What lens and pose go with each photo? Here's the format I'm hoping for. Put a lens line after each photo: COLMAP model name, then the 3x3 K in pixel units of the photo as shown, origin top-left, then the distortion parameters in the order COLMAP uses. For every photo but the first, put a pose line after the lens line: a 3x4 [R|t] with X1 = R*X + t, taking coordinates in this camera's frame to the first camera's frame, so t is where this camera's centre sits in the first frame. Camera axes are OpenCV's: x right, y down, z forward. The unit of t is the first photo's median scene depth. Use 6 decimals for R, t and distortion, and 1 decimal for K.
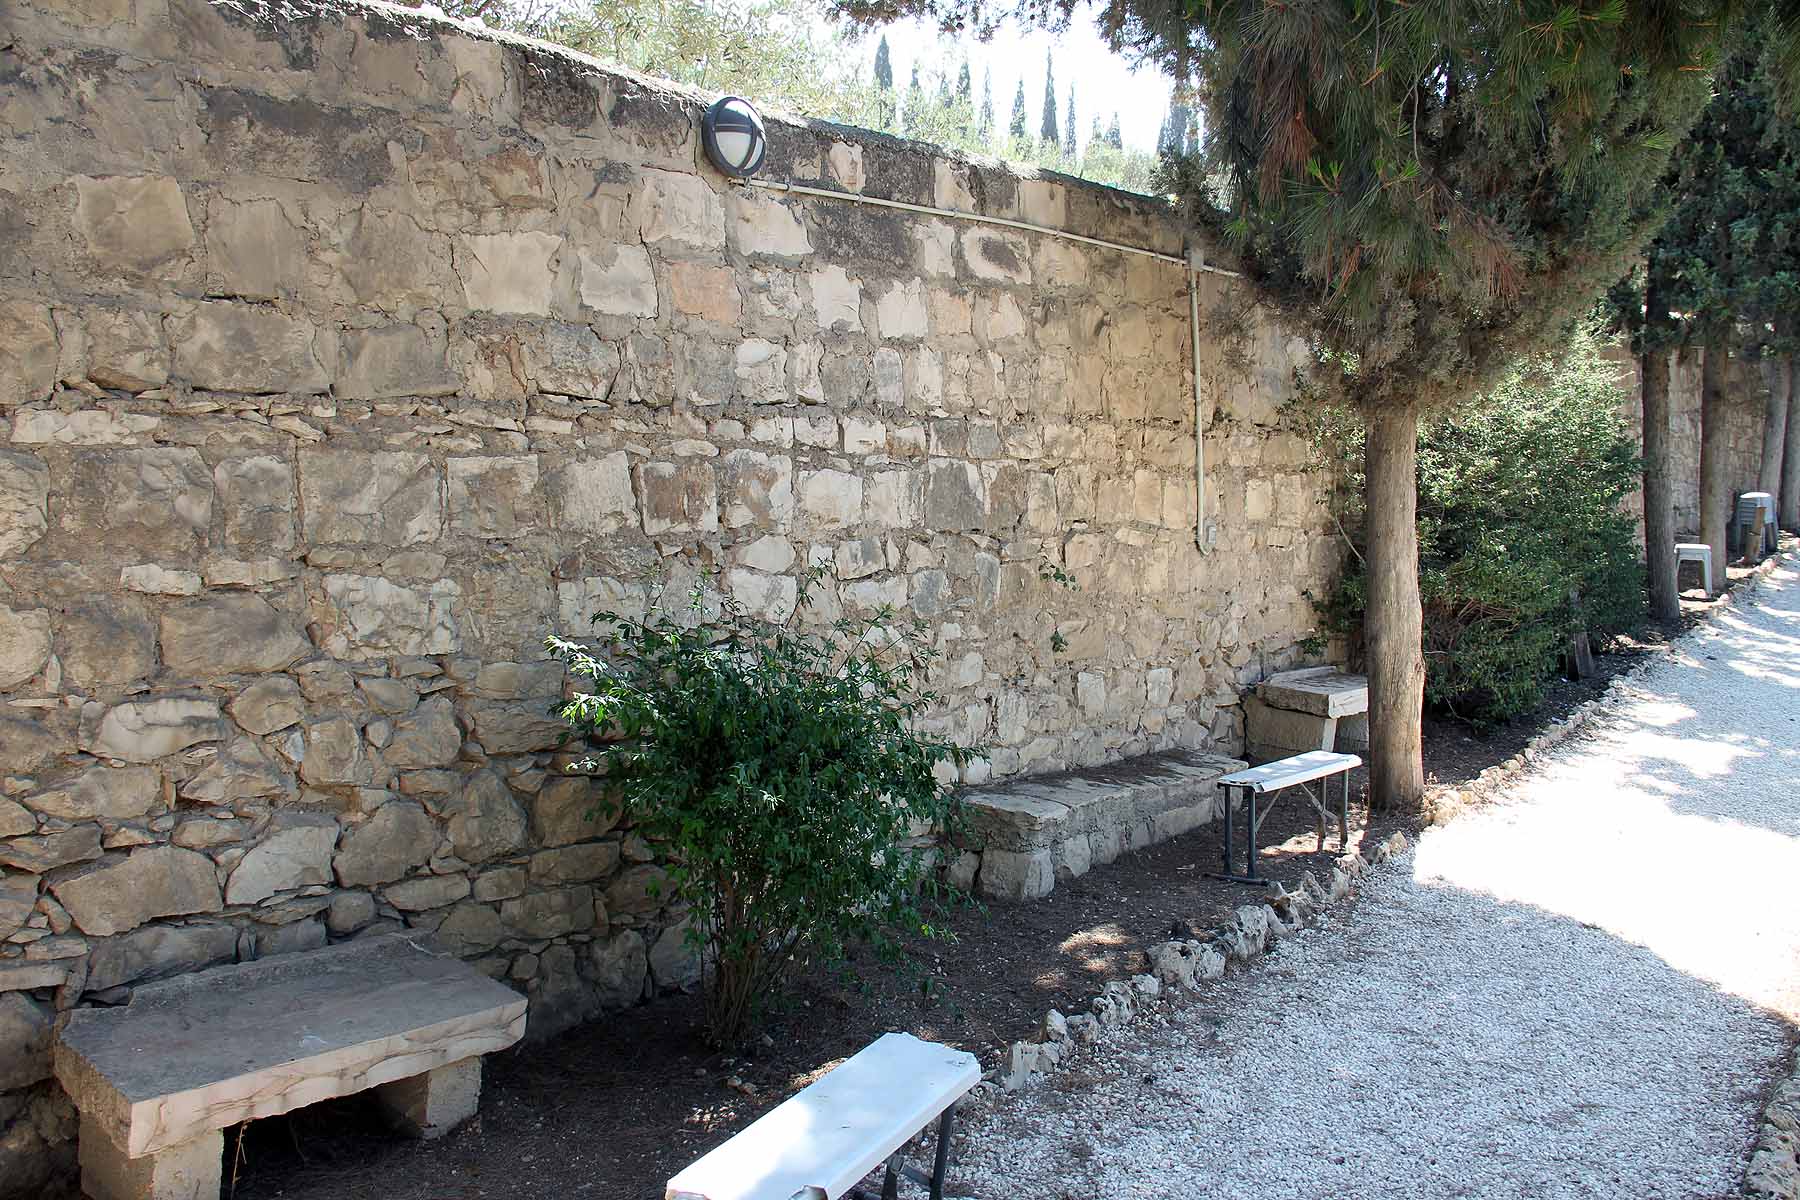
lens RADIAL K [[1469.5, 0, 921.0], [0, 1469.5, 577.7], [0, 0, 1]] dist [-0.182539, 0.133987]
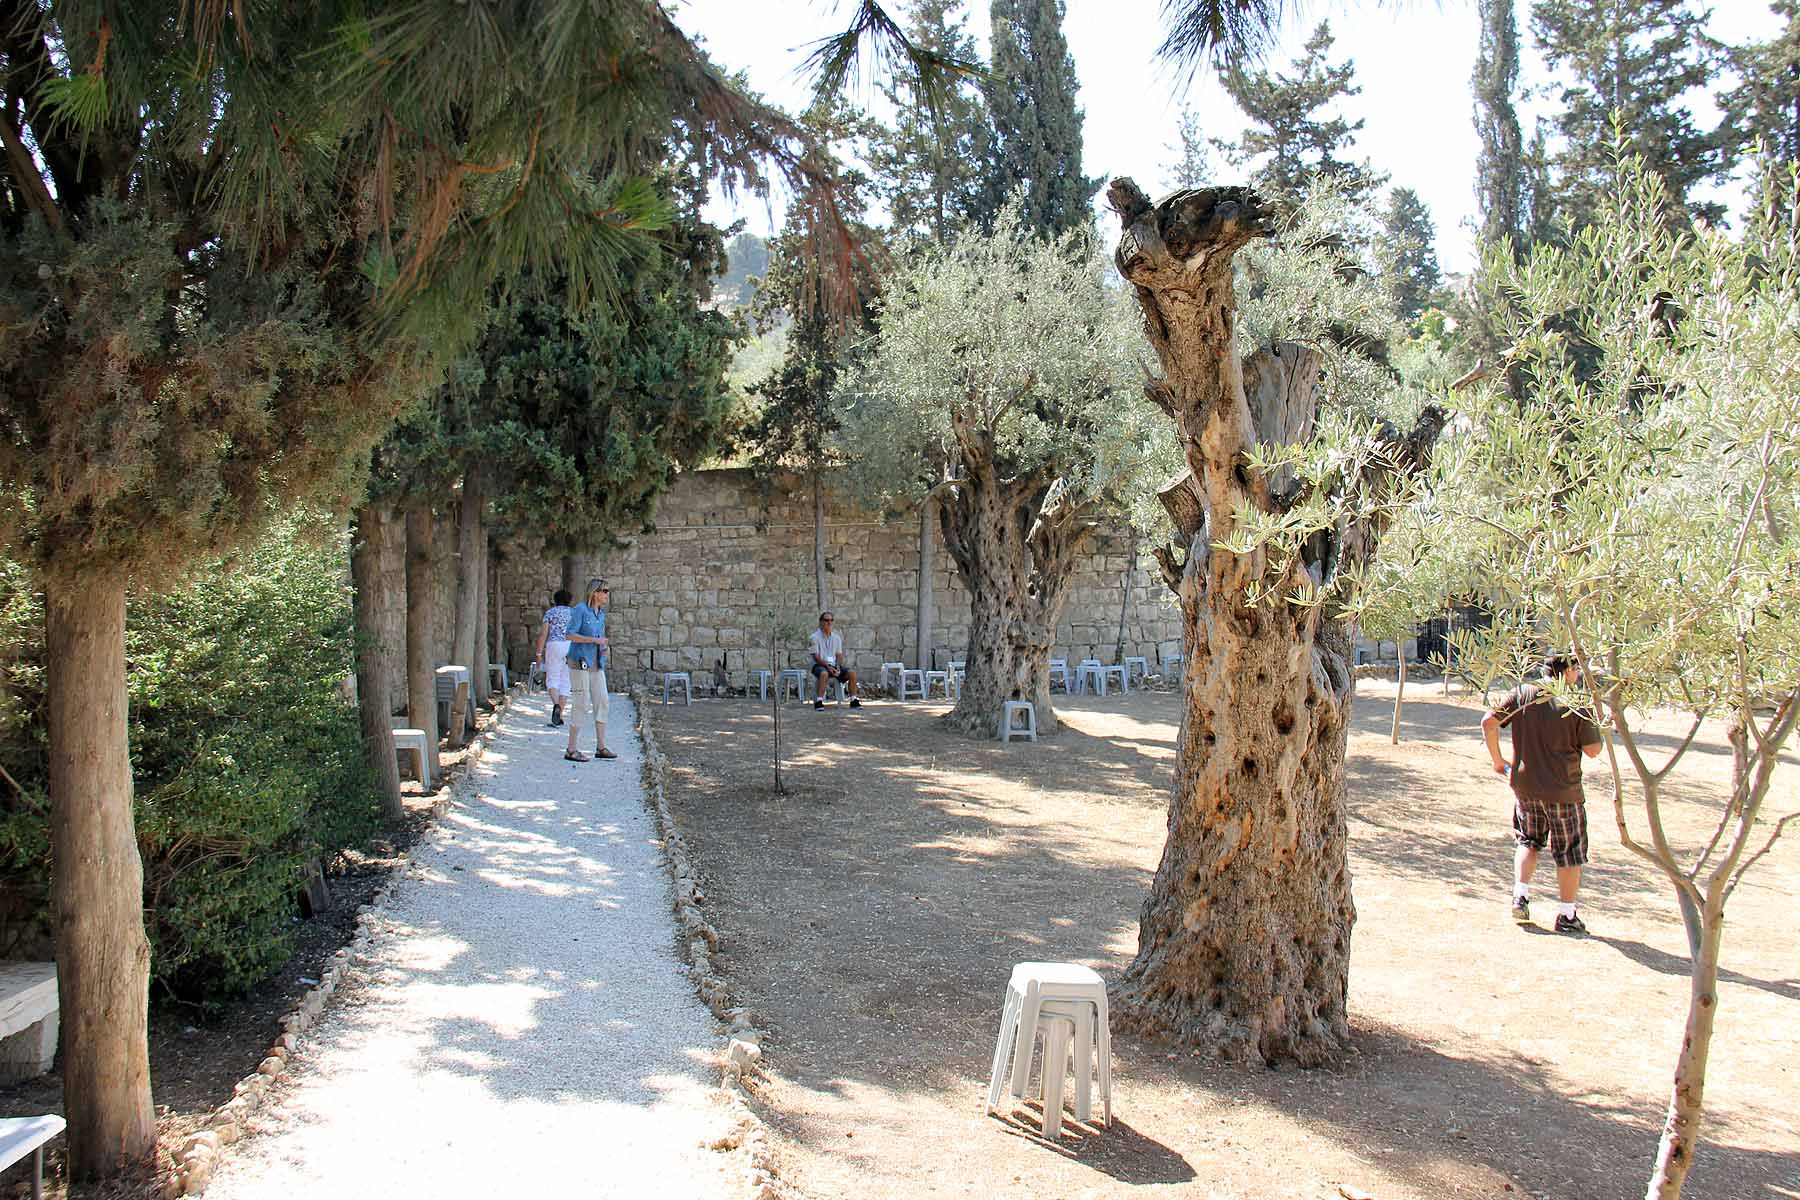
lens RADIAL K [[1654.7, 0, 900.0], [0, 1654.7, 600.0], [0, 0, 1]] dist [-0.136183, 0.214133]
pose [[0.671283, 0.012593, 0.741094, 0.015345], [0.061058, 0.995518, -0.072222, -0.020583], [-0.738682, 0.093731, 0.667505, 0.171797]]
